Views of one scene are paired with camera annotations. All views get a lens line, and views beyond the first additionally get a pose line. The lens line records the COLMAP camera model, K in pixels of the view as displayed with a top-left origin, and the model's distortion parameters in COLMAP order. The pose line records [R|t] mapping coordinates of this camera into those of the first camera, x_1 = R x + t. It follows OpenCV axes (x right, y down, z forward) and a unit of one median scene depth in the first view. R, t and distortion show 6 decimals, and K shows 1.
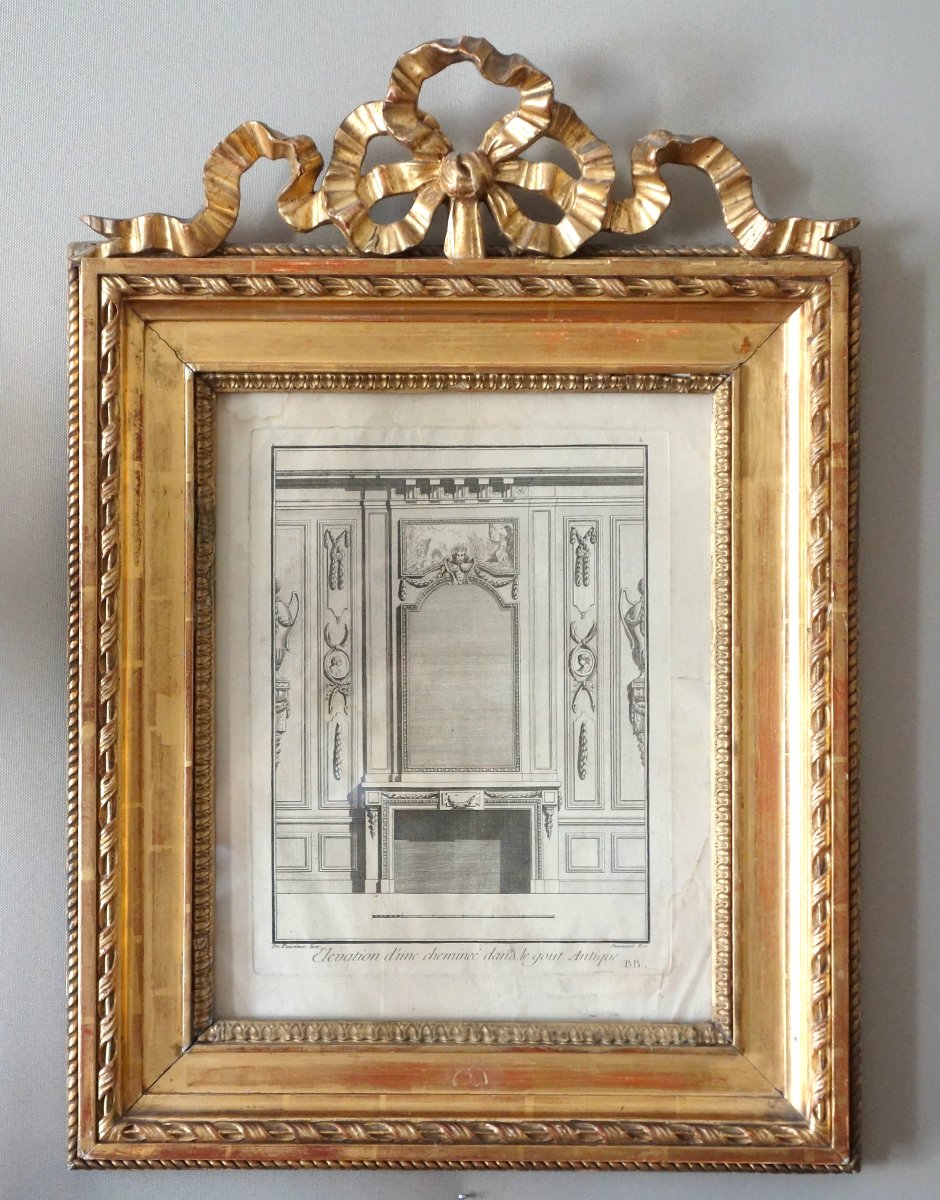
lens RADIAL K [[2190.1, 0, 398.3], [0, 2190.1, 599.5], [0, 0, 1]] dist [0.023069, -0.034548]
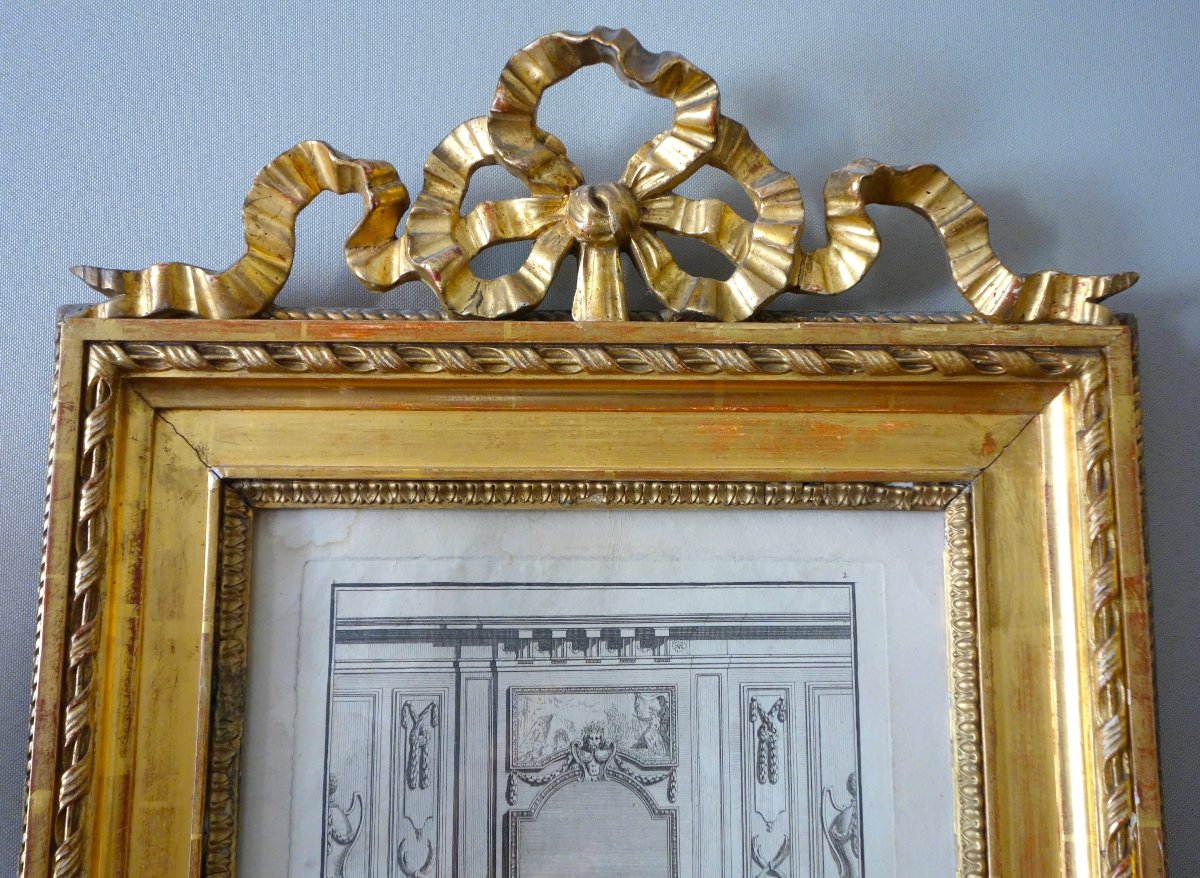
lens RADIAL K [[1581.5, 0, 628.6], [0, 1581.5, 434.3], [0, 0, 1]] dist [0.041306, -0.002850]
pose [[0.999767, 0.003268, 0.021338, 0.028164], [0.000791, 0.982270, -0.187472, -0.020826], [-0.021572, 0.187445, 0.982038, 0.481012]]
